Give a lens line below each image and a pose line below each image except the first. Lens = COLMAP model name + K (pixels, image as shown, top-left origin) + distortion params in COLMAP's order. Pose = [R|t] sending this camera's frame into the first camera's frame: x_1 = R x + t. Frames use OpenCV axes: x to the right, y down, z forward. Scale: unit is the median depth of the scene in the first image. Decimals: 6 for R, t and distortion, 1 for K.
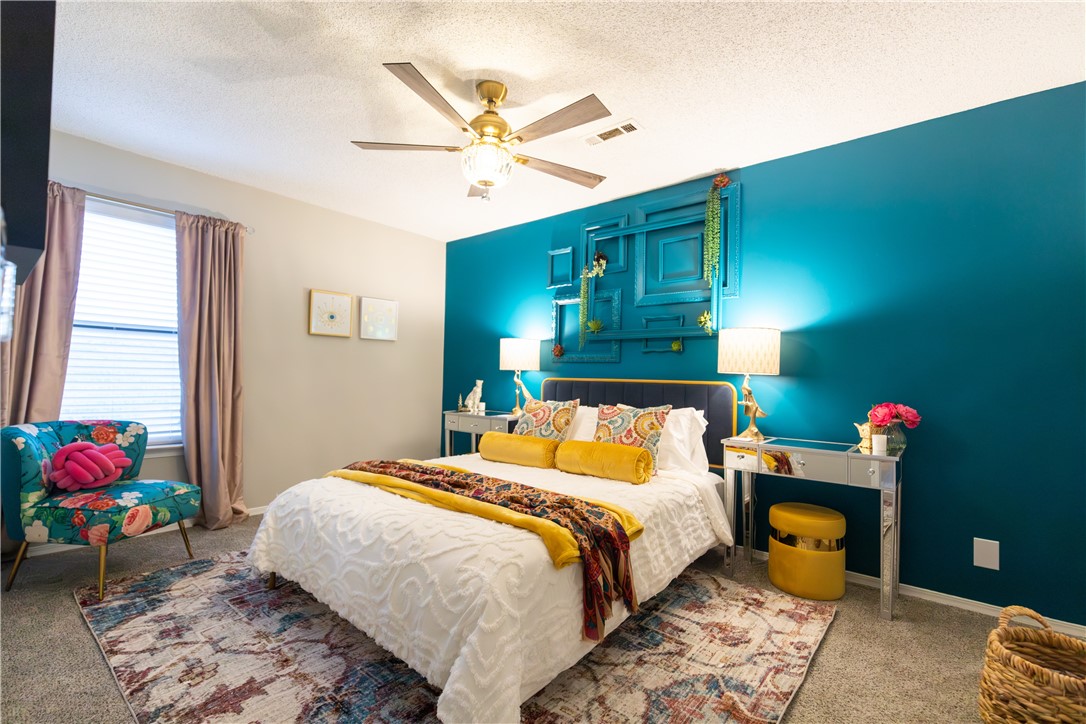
lens RADIAL K [[493.0, 0, 540.3], [0, 493.0, 367.0], [0, 0, 1]] dist [0.012089, -0.001630]
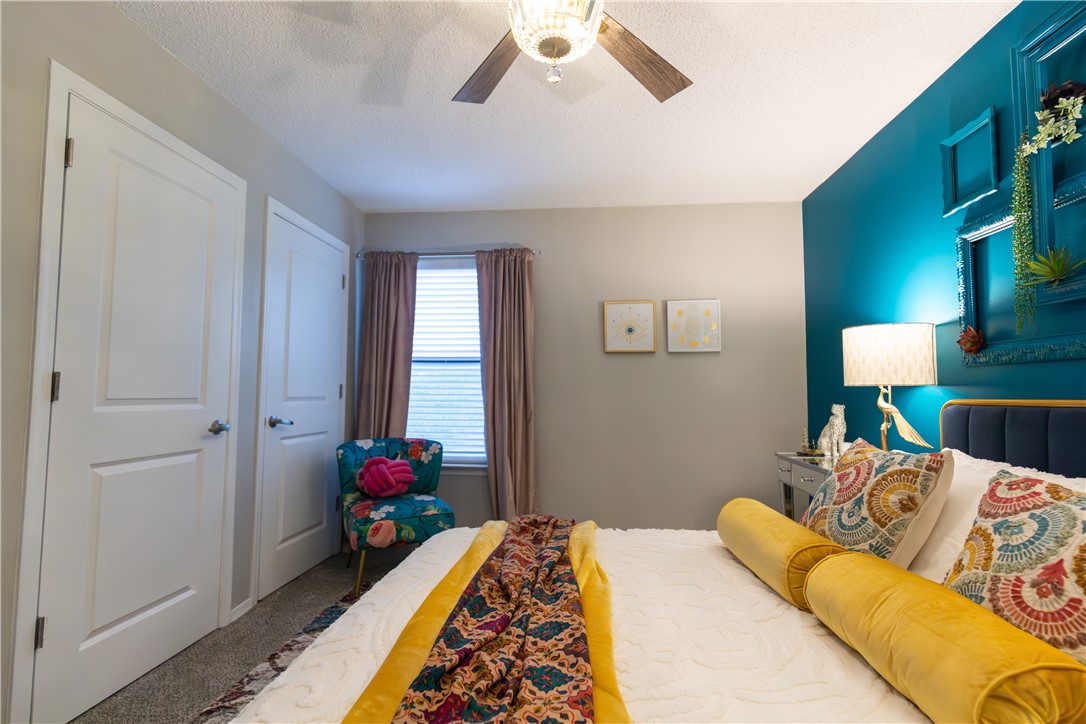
lens RADIAL K [[493.0, 0, 540.3], [0, 493.0, 367.0], [0, 0, 1]] dist [0.012089, -0.001630]
pose [[0.568180, -0.065193, -0.820318, 0.220496], [0.023427, 0.997734, -0.063067, 0.013763], [0.822571, 0.016616, 0.568420, 0.474764]]
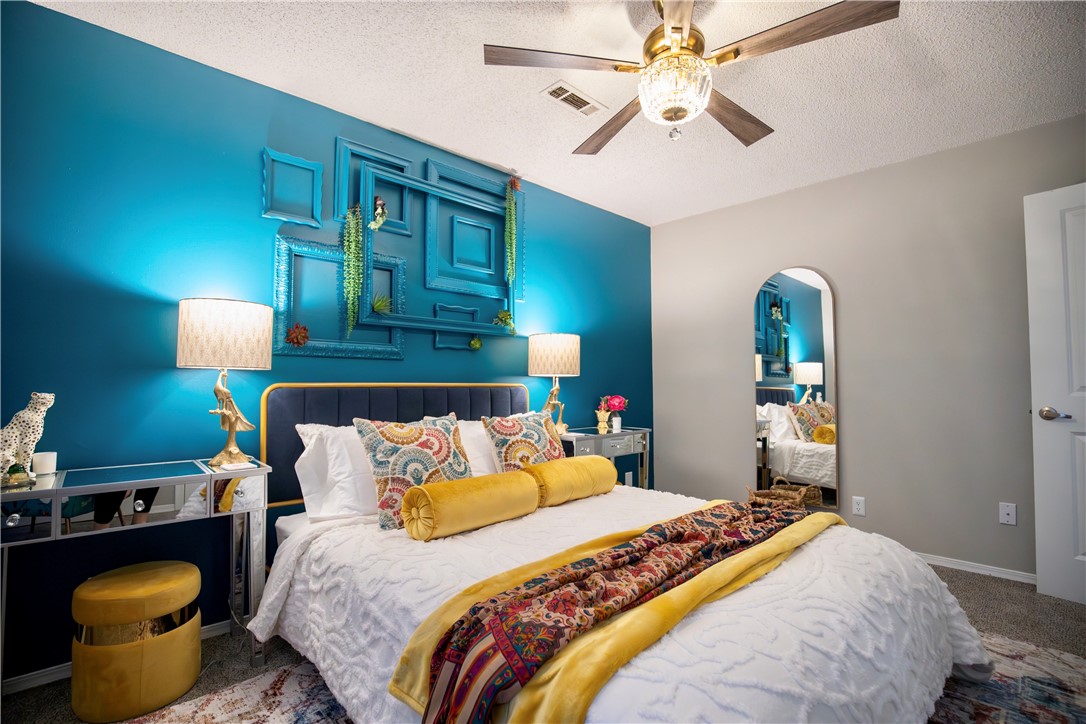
lens RADIAL K [[509.7, 0, 543.0], [0, 509.7, 362.0], [0, 0, 1]] dist [-0.022712, -0.000628]
pose [[0.101061, 0.022390, 0.994628, -0.603173], [-0.016725, 0.999644, -0.020804, 0.006621], [-0.994740, -0.014533, 0.101399, 0.779087]]
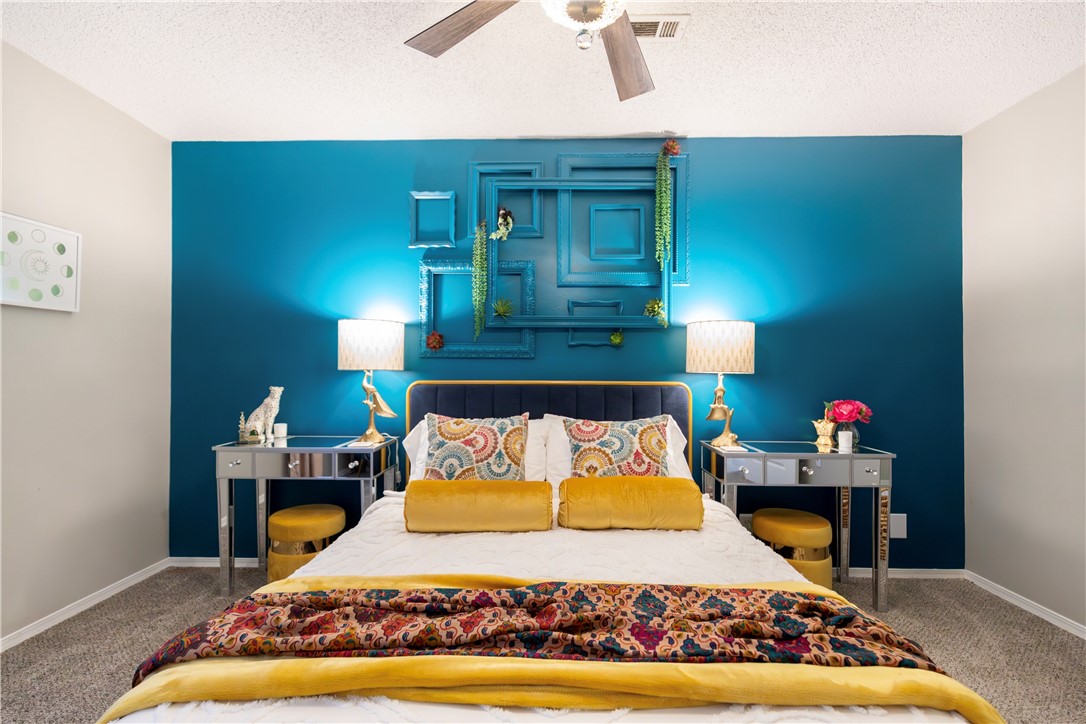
lens RADIAL K [[493.0, 0, 540.3], [0, 493.0, 367.0], [0, 0, 1]] dist [0.012089, -0.001630]
pose [[0.779304, -0.012479, 0.626522, -0.328471], [-0.000605, 0.999786, 0.020666, -0.012557], [-0.626646, -0.016485, 0.779130, 0.441000]]
